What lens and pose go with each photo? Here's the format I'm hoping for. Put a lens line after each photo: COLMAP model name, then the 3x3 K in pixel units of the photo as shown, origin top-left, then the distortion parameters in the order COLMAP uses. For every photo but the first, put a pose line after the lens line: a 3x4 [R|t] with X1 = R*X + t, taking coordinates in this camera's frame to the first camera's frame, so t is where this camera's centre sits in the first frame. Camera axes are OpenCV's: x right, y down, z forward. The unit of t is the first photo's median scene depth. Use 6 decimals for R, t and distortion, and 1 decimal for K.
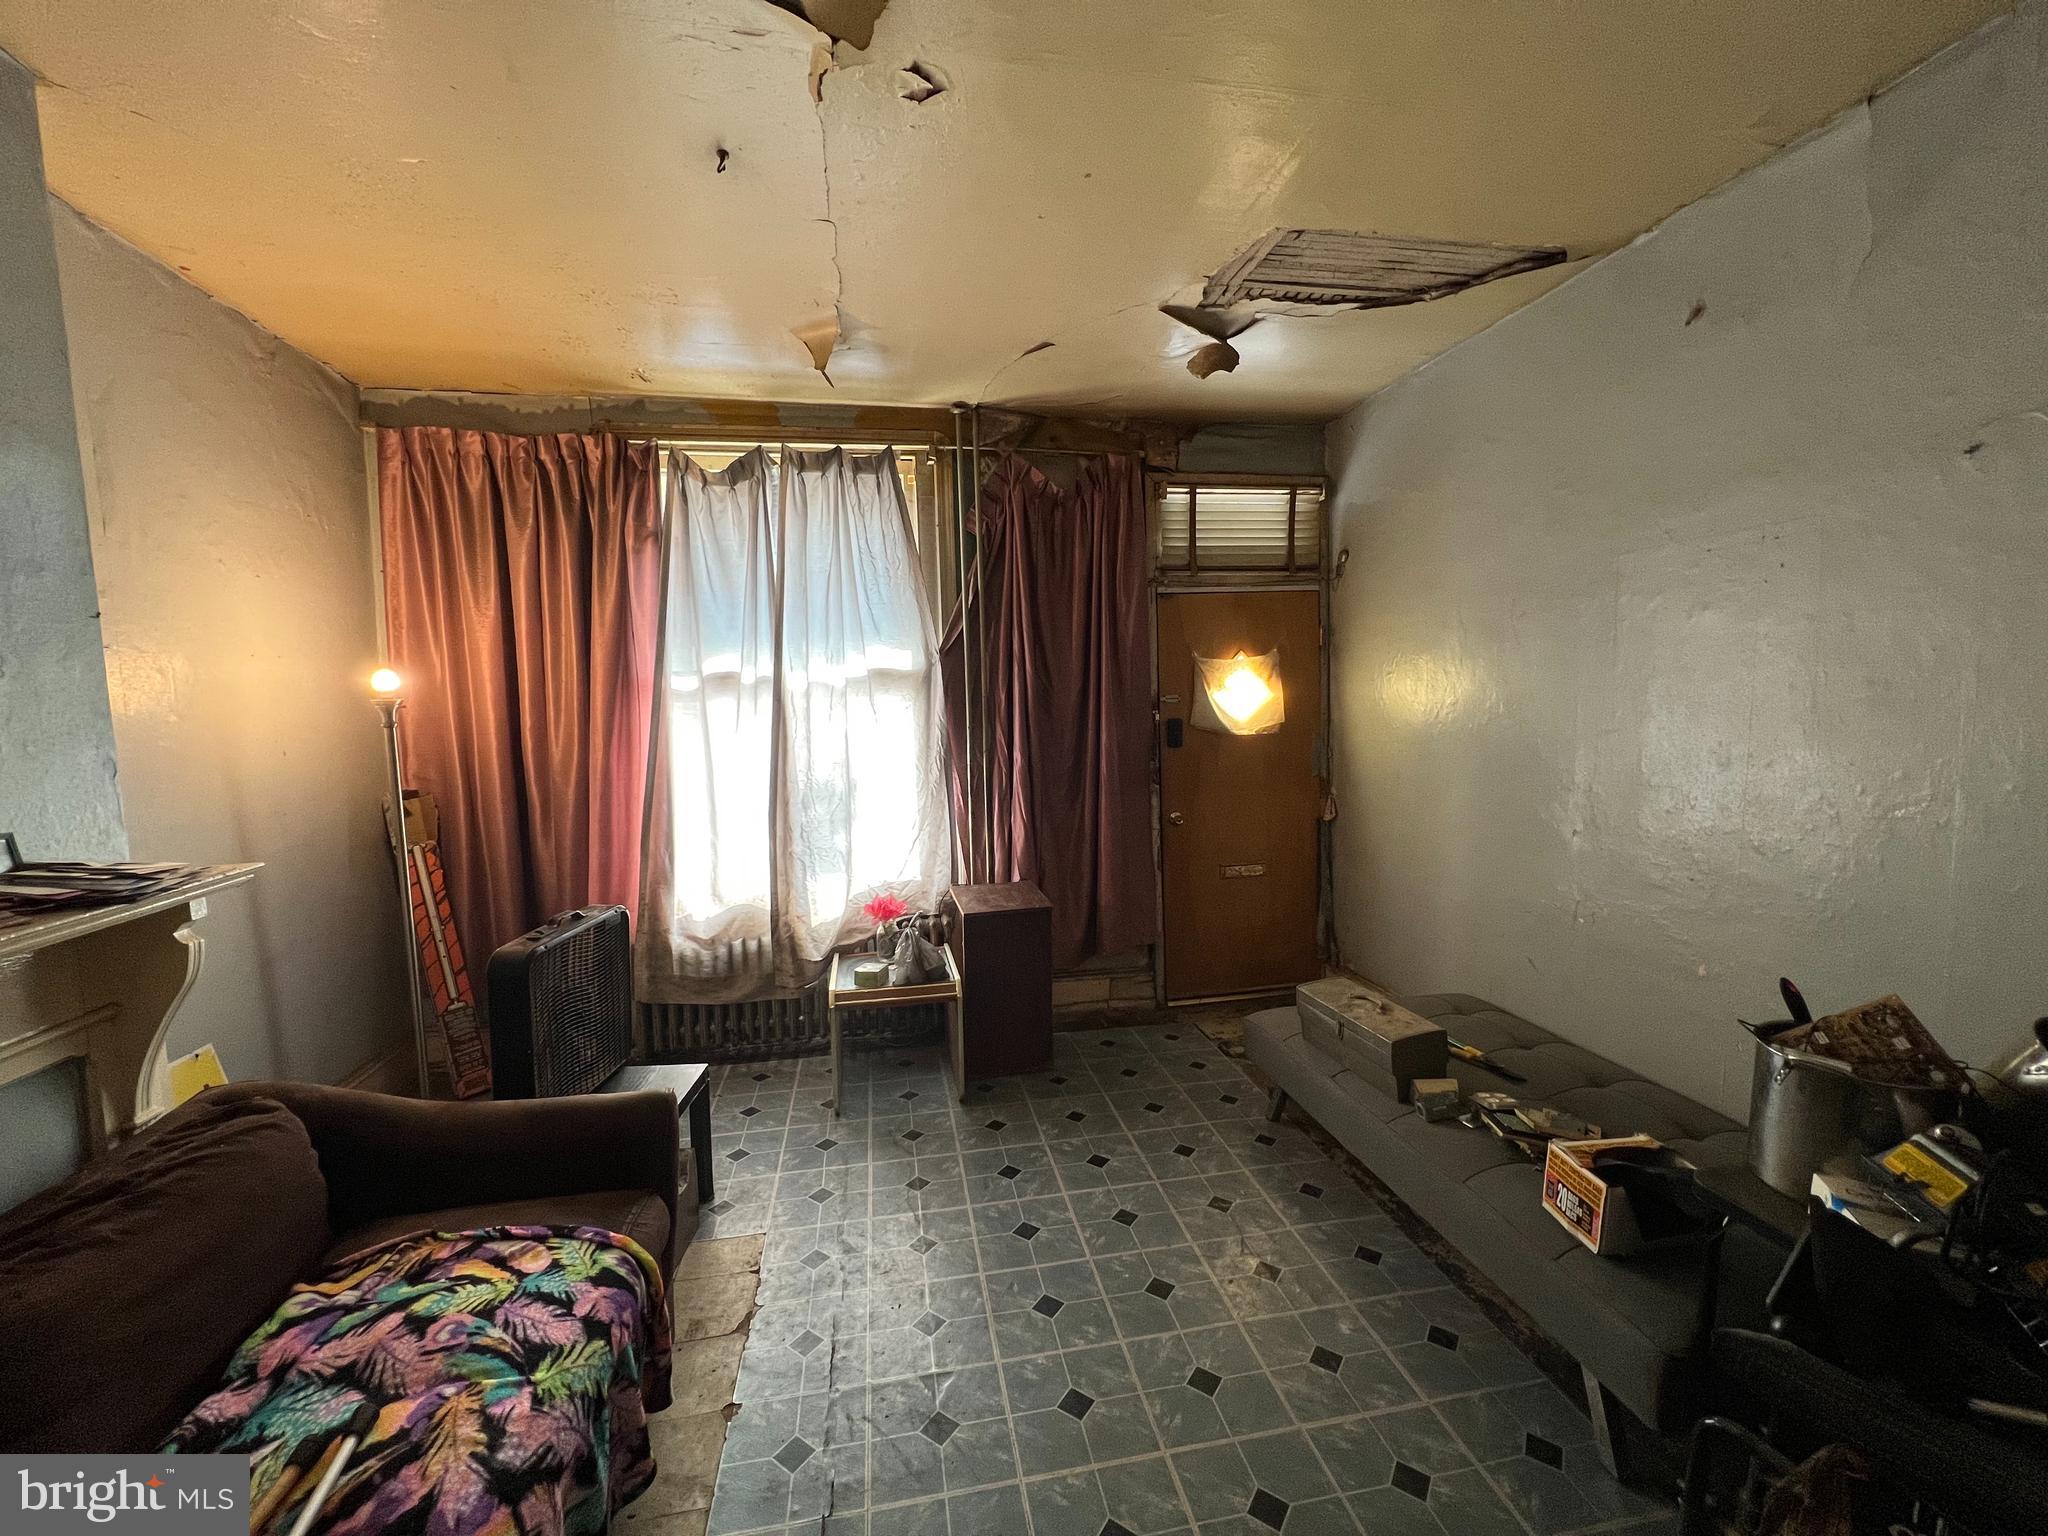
lens RADIAL K [[815.5, 0, 1012.7], [0, 815.5, 766.1], [0, 0, 1]] dist [0.000031, -0.000420]
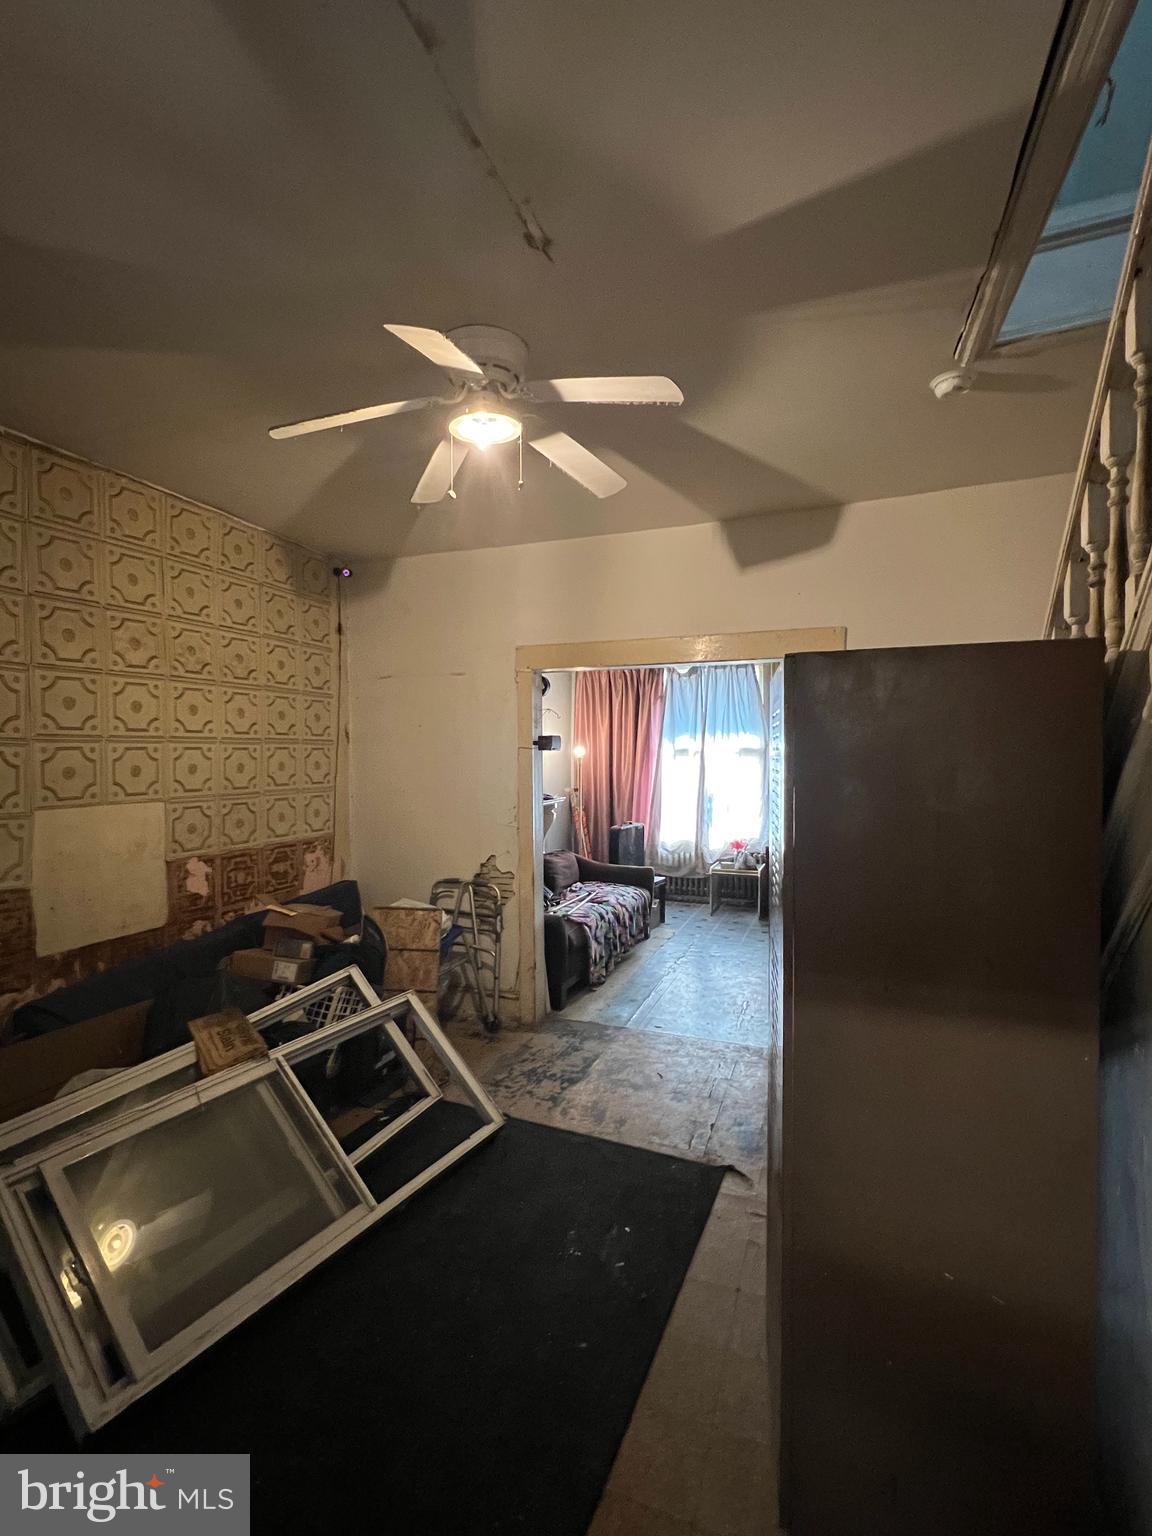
lens RADIAL K [[670.6, 0, 575.1], [0, 670.6, 764.5], [0, 0, 1]] dist [-0.000118, -0.000058]
pose [[0.852136, 0.027025, -0.522623, 0.428936], [-0.061690, 0.996890, -0.049037, 0.056731], [0.519672, 0.074027, 0.851153, -0.902168]]
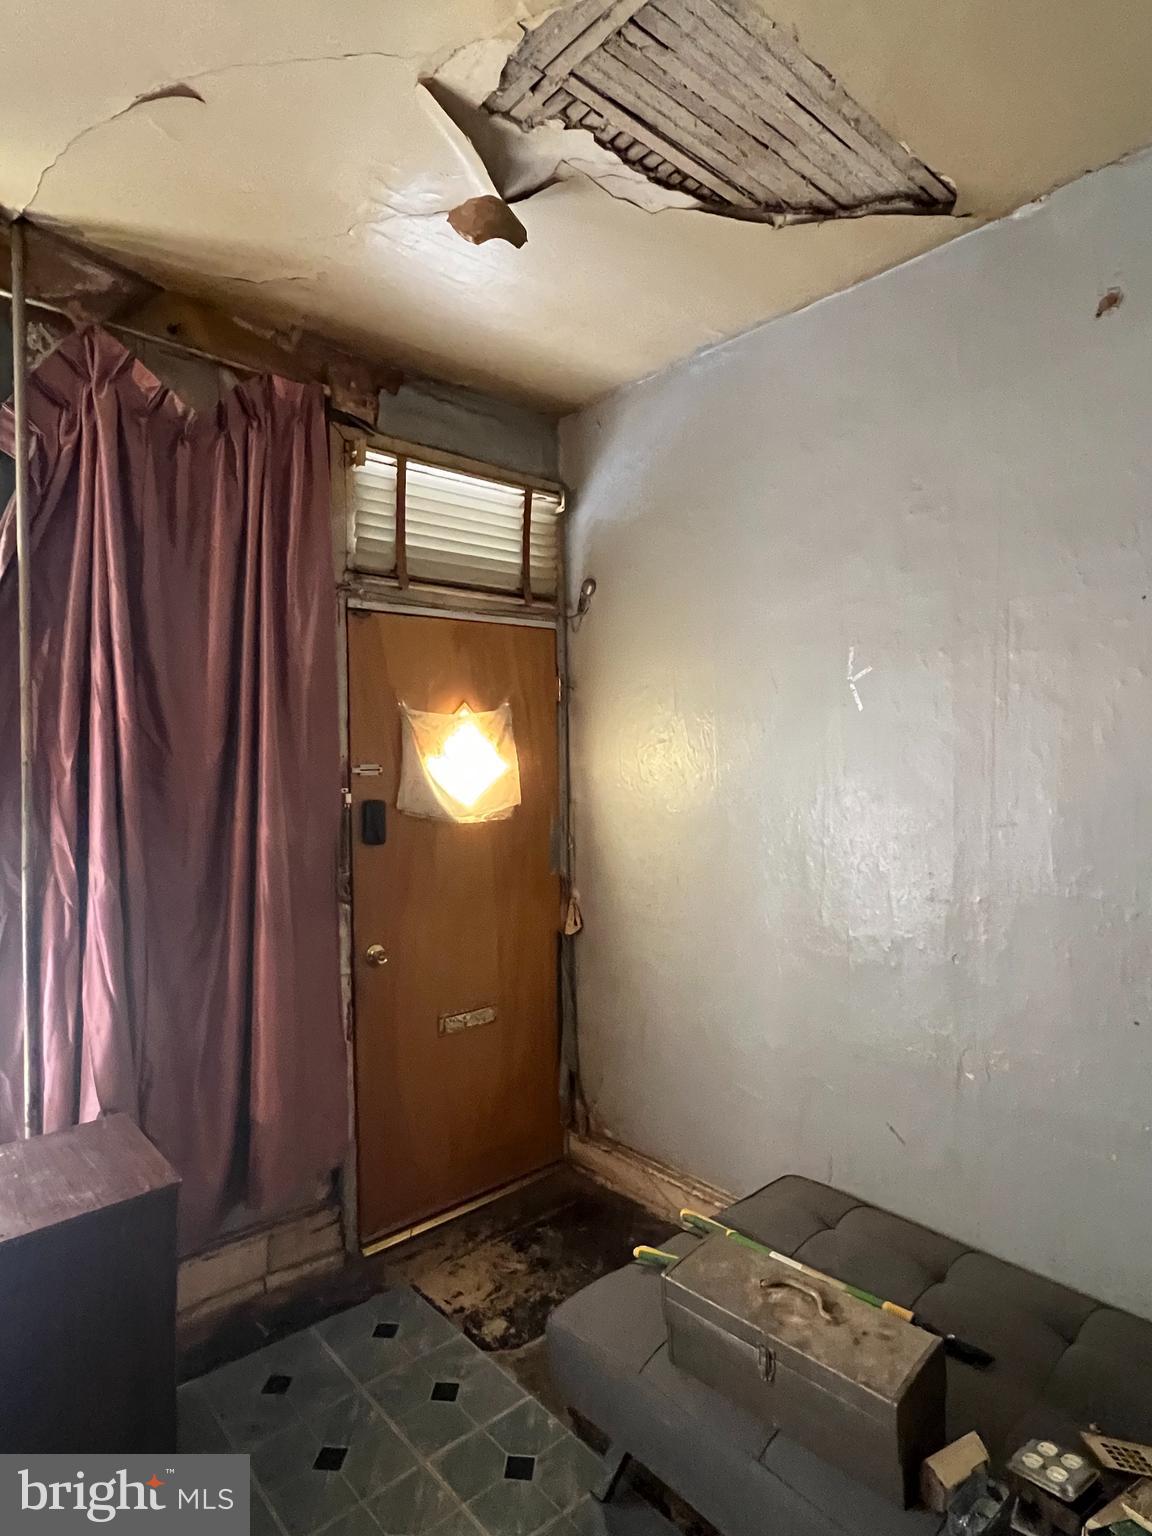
lens RADIAL K [[848.1, 0, 580.2], [0, 848.1, 762.3], [0, 0, 1]] dist [-0.003870, 0.002054]
pose [[0.852003, 0.015847, 0.523298, -0.016210], [0.026543, 0.996949, -0.073405, -0.035983], [-0.522864, 0.076431, 0.848983, 0.351299]]
